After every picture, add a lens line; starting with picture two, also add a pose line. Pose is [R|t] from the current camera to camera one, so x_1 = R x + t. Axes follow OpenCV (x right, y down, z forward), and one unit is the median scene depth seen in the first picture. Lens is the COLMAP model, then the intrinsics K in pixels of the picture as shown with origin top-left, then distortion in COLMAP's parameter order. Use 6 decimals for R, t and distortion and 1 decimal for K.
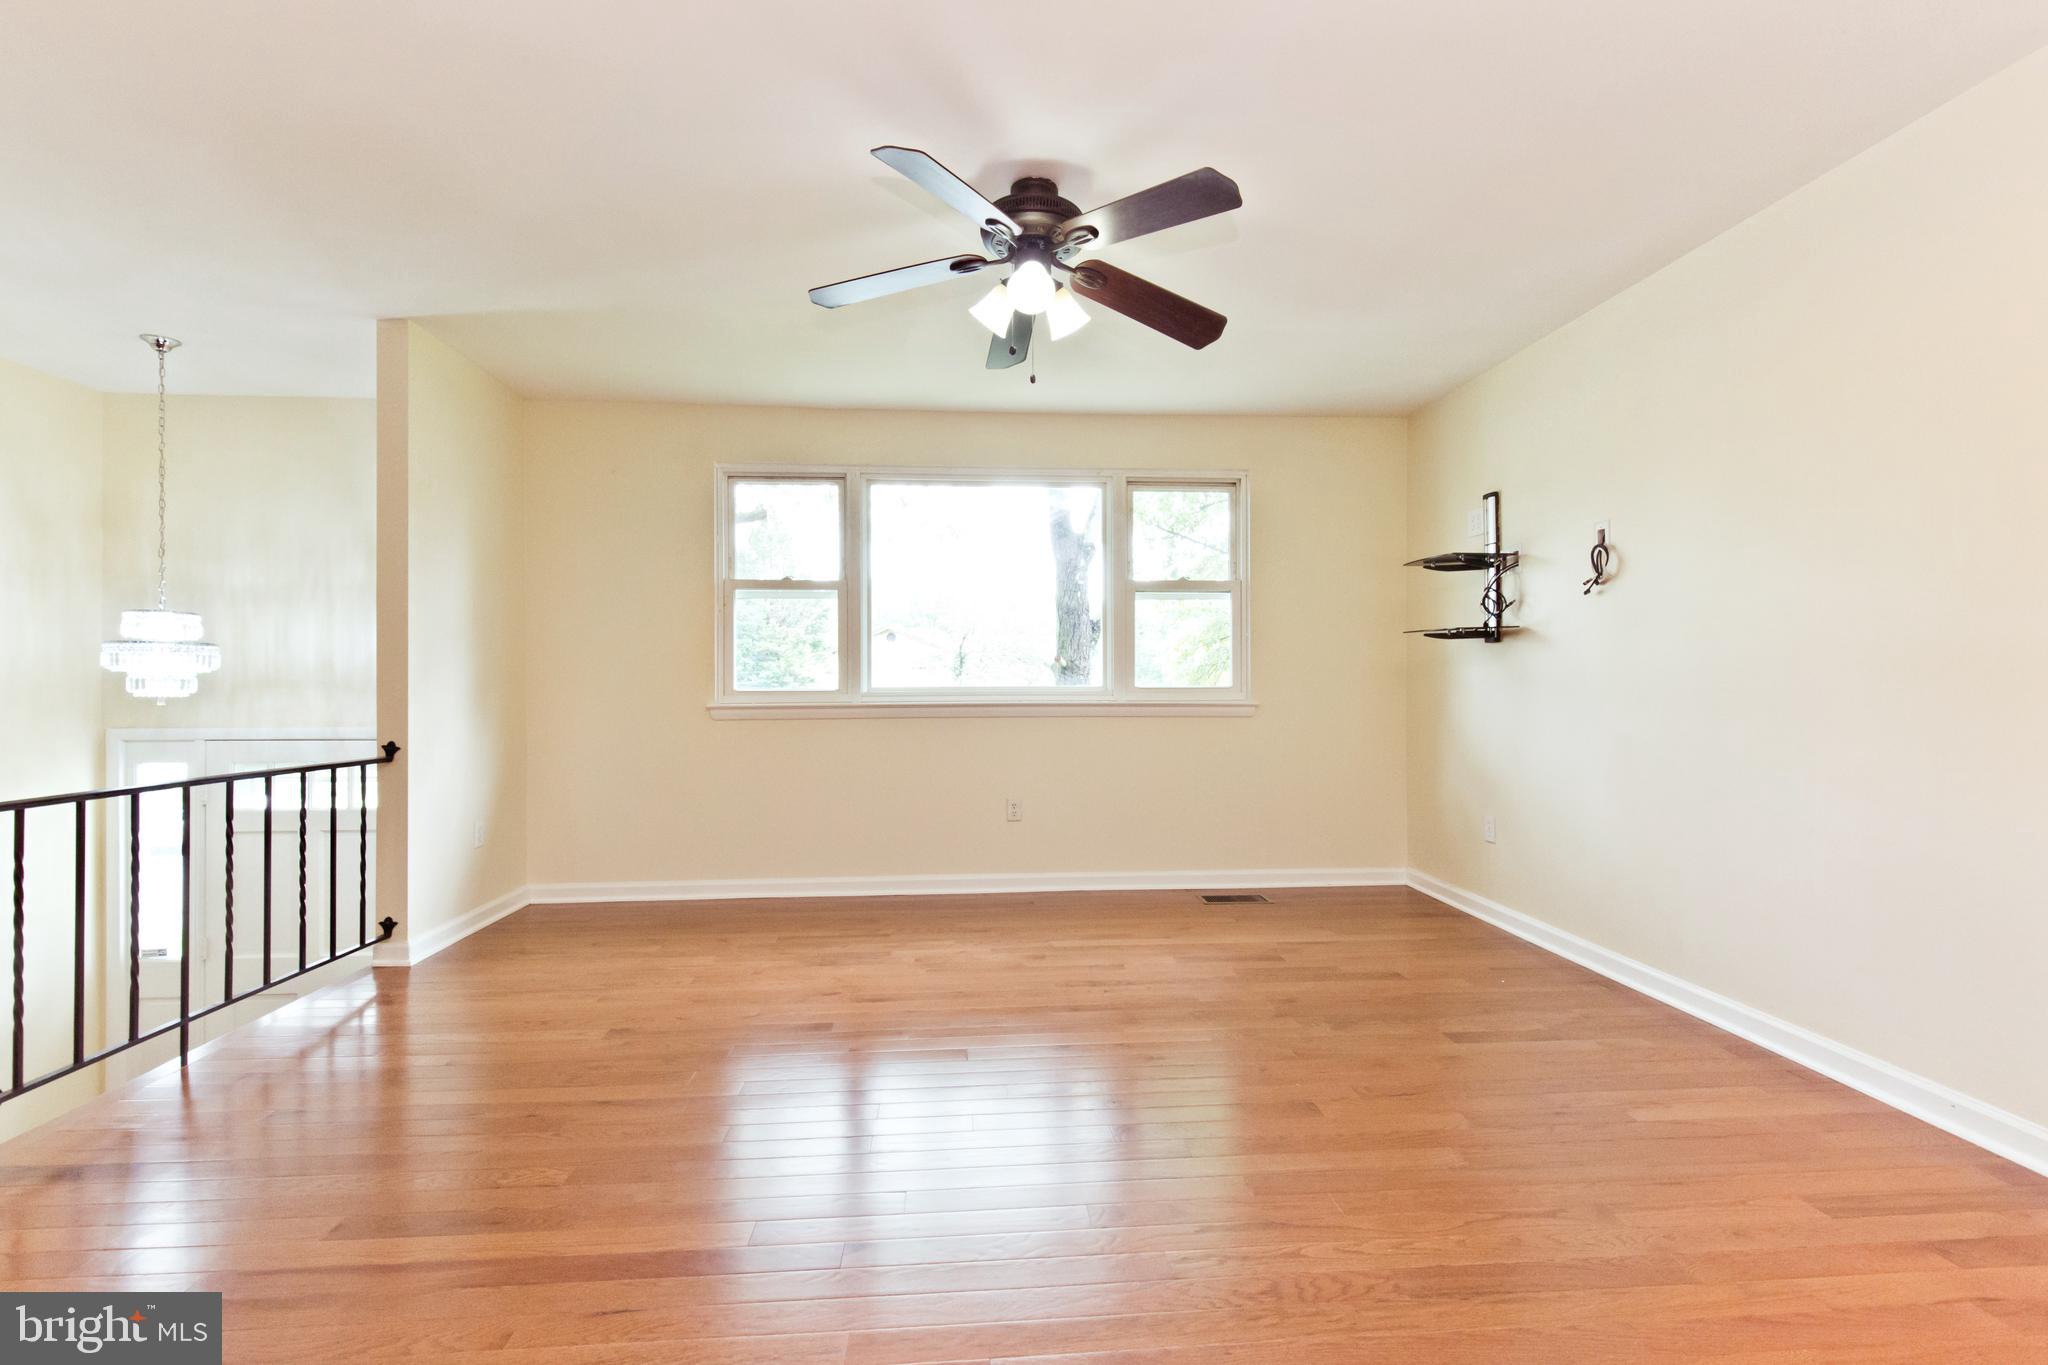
lens RADIAL K [[926.3, 0, 1023.2], [0, 926.3, 681.0], [0, 0, 1]] dist [0.010939, -0.000463]
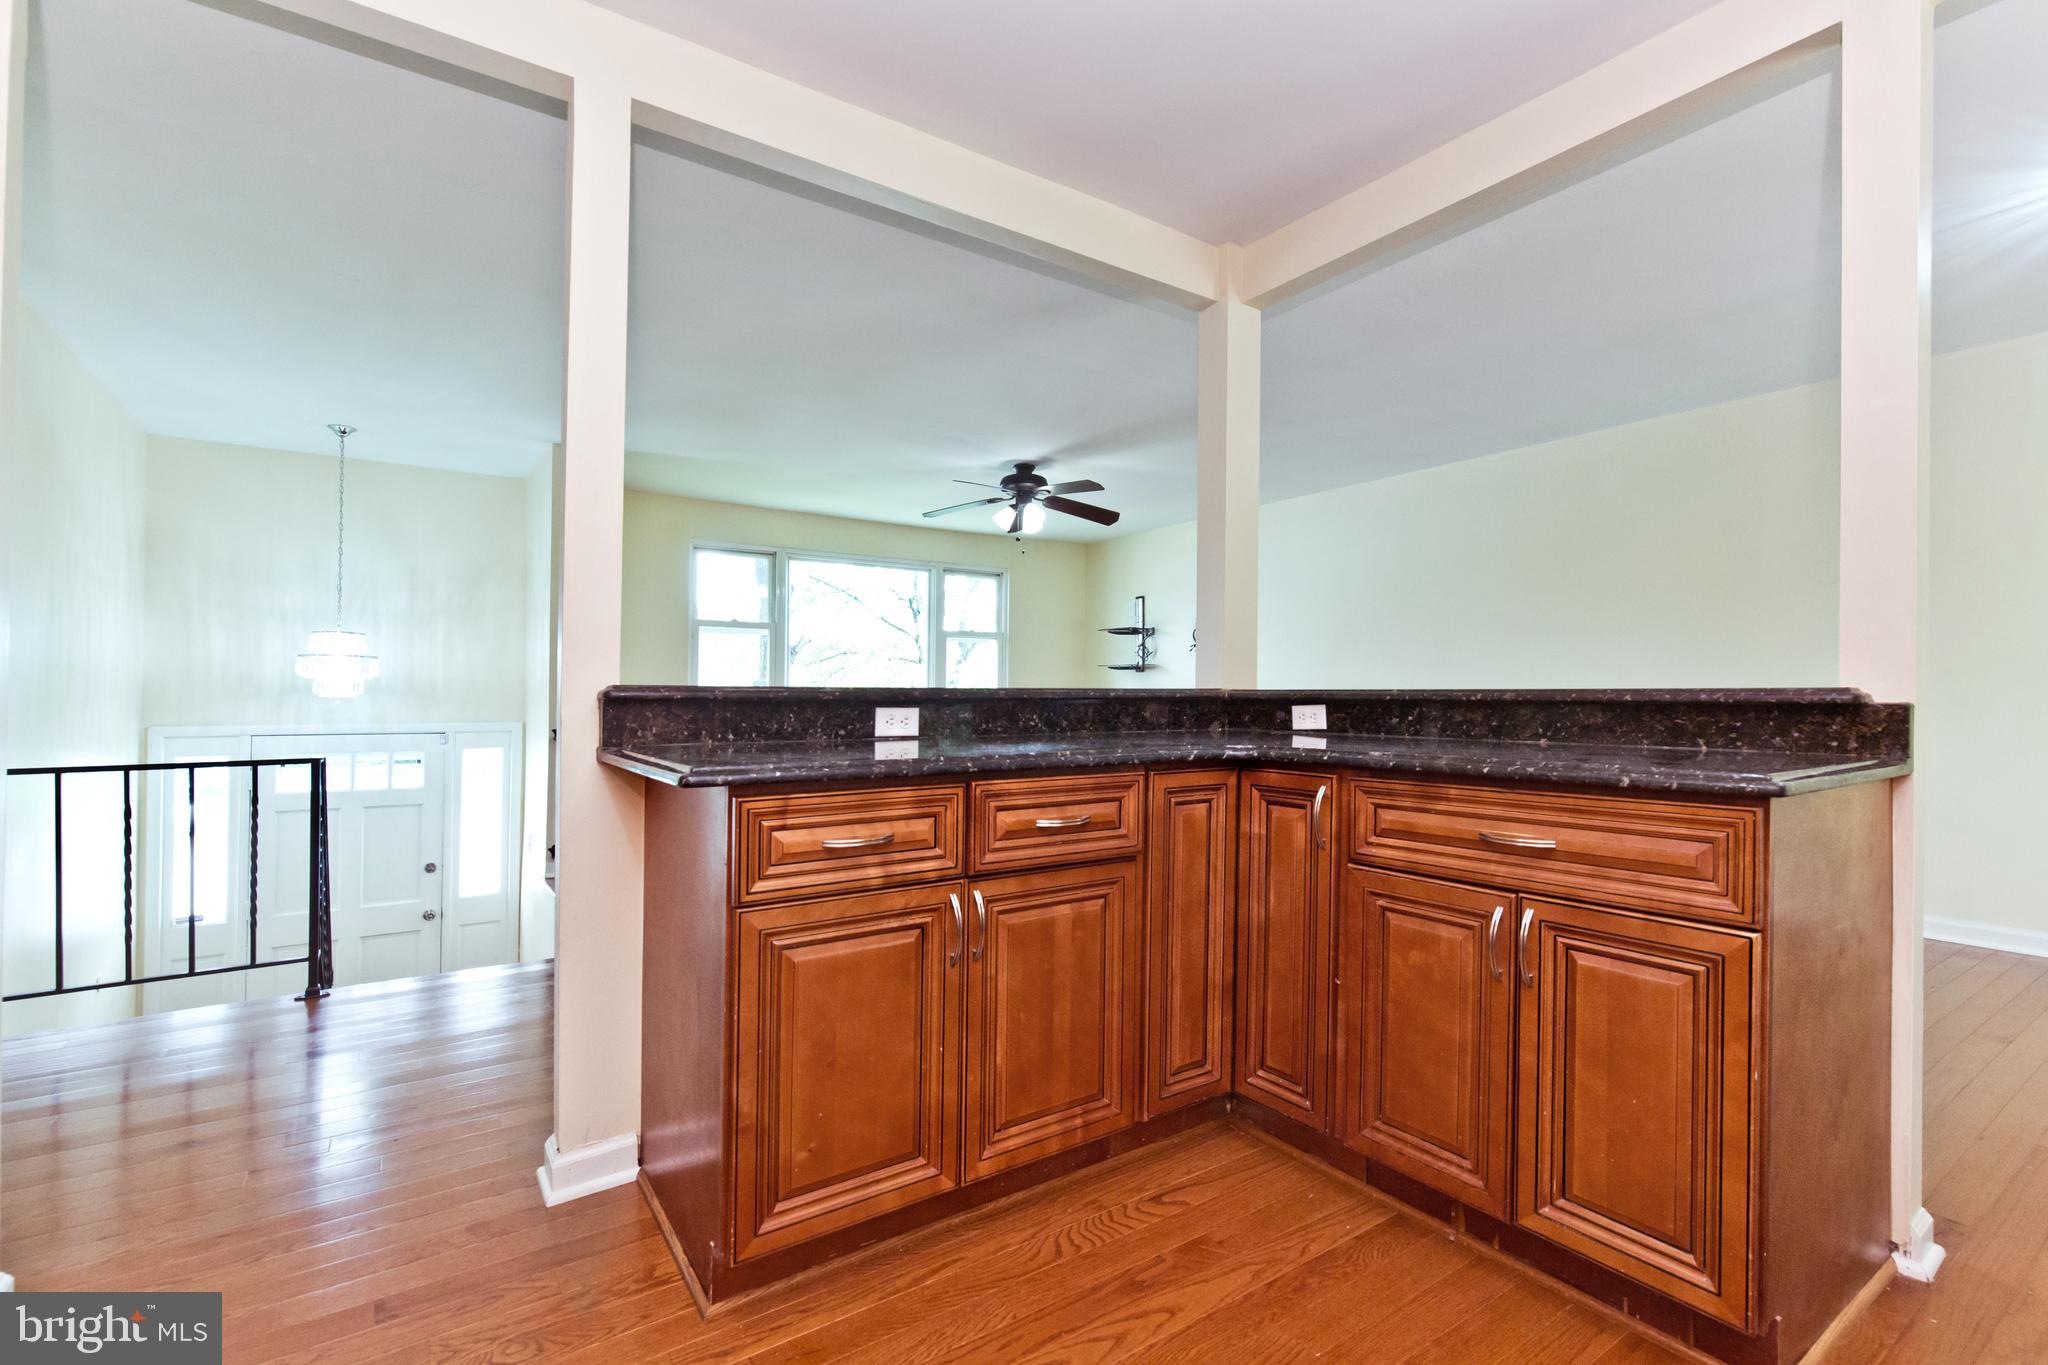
lens RADIAL K [[926.3, 0, 1041.9], [0, 926.3, 688.1], [0, 0, 1]] dist [0.010939, -0.000463]
pose [[0.867507, 0.008553, 0.497351, -0.570978], [-0.001883, 0.999901, -0.013911, 0.017461], [-0.497421, 0.011131, 0.867438, -0.524631]]
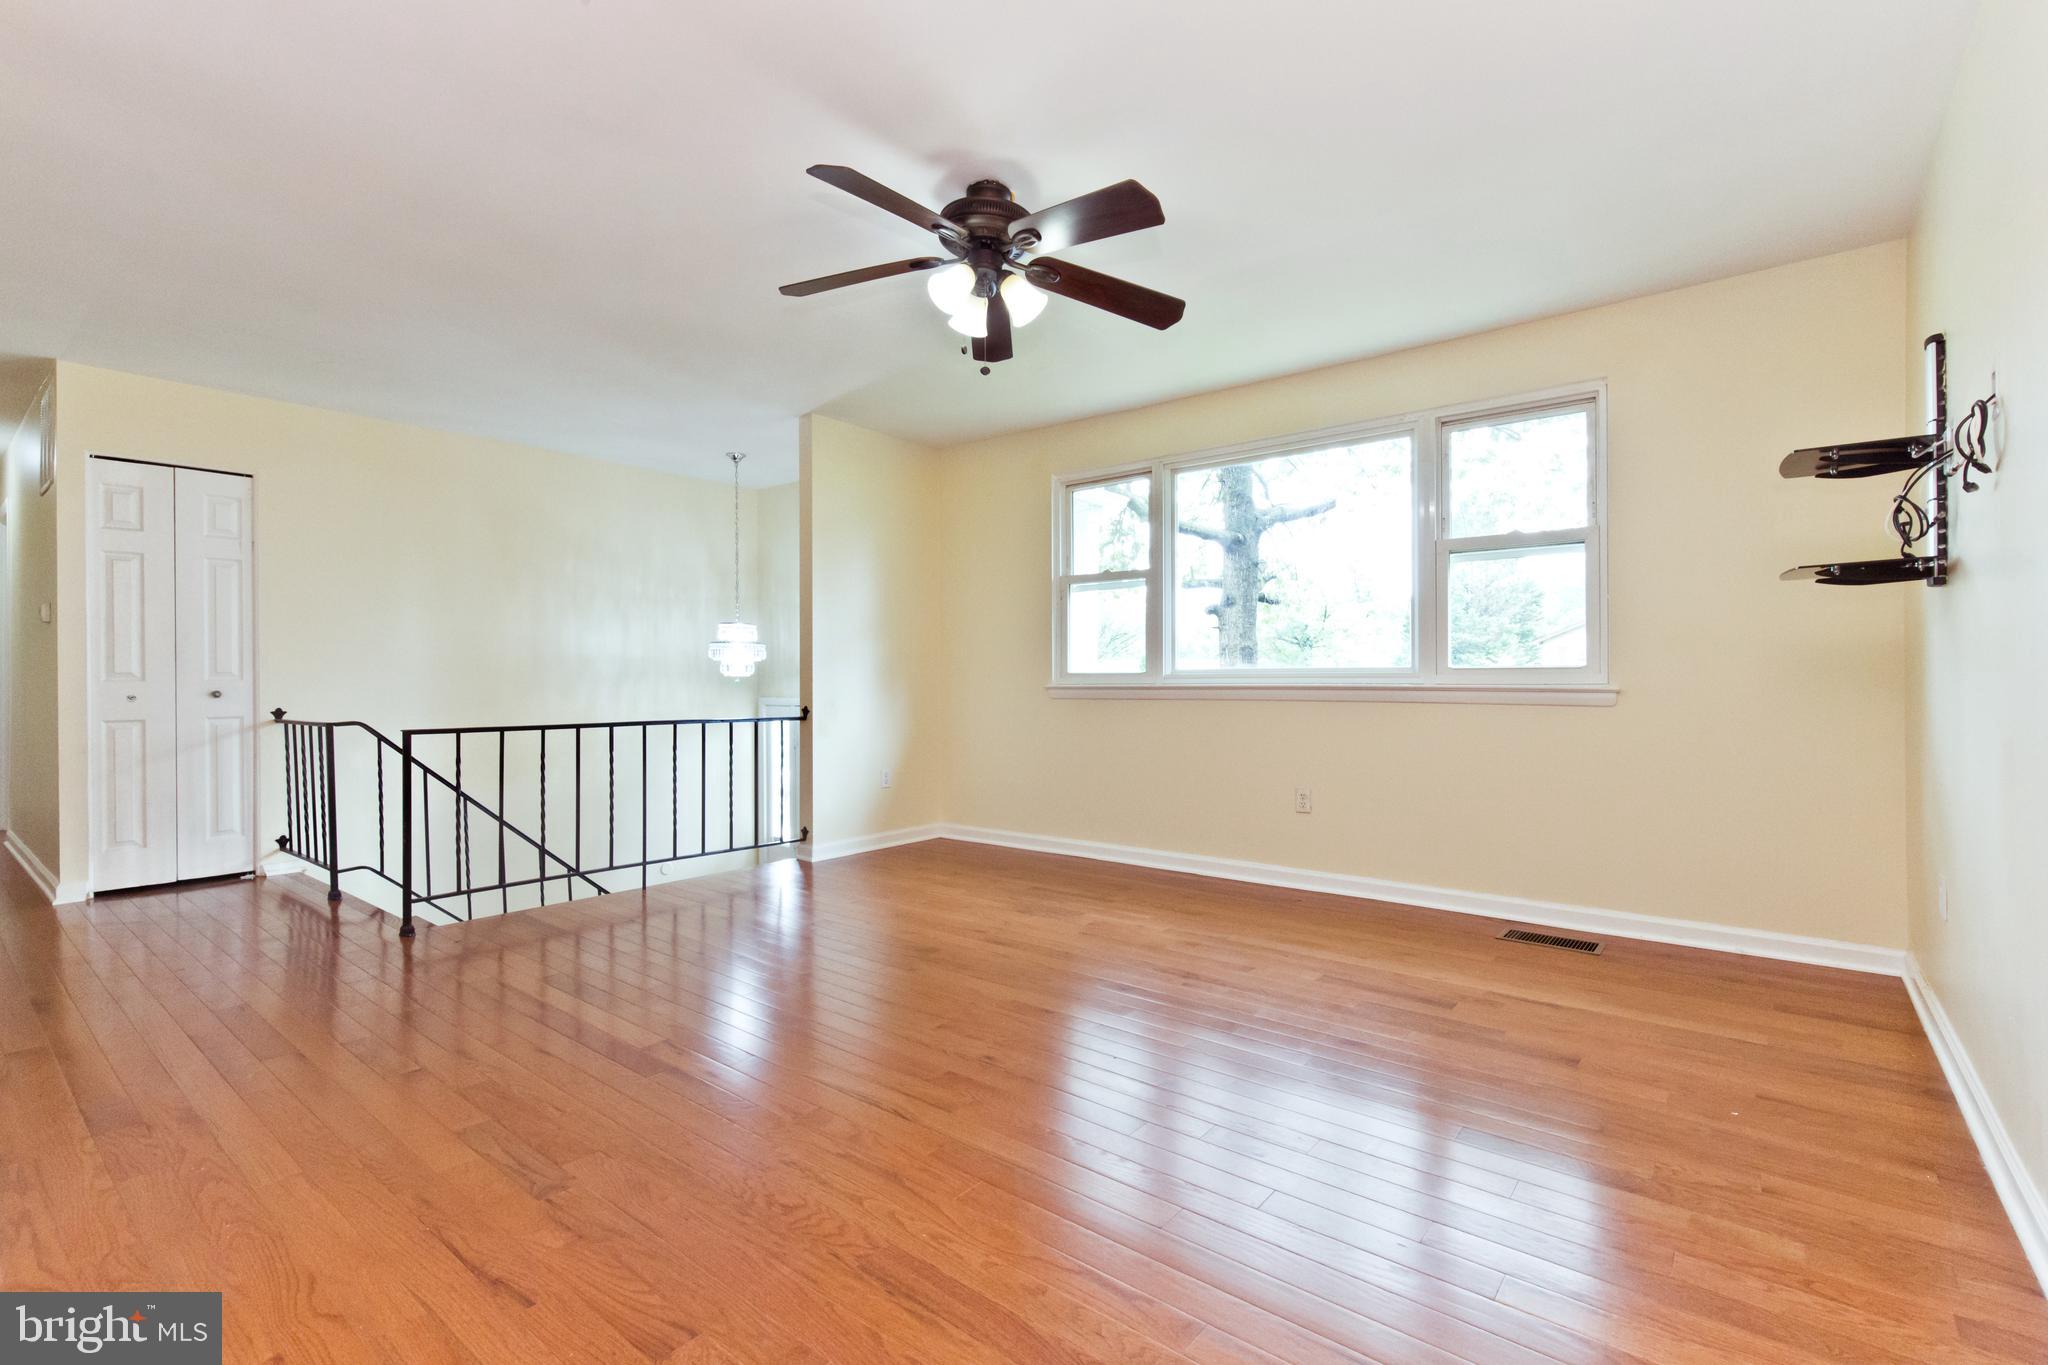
lens RADIAL K [[926.3, 0, 1031.8], [0, 926.3, 669.3], [0, 0, 1]] dist [0.010939, -0.000463]
pose [[0.730688, -0.006066, -0.682685, 0.431213], [0.000993, 0.999969, -0.007822, 0.014633], [0.682711, 0.005037, 0.730671, 0.138892]]
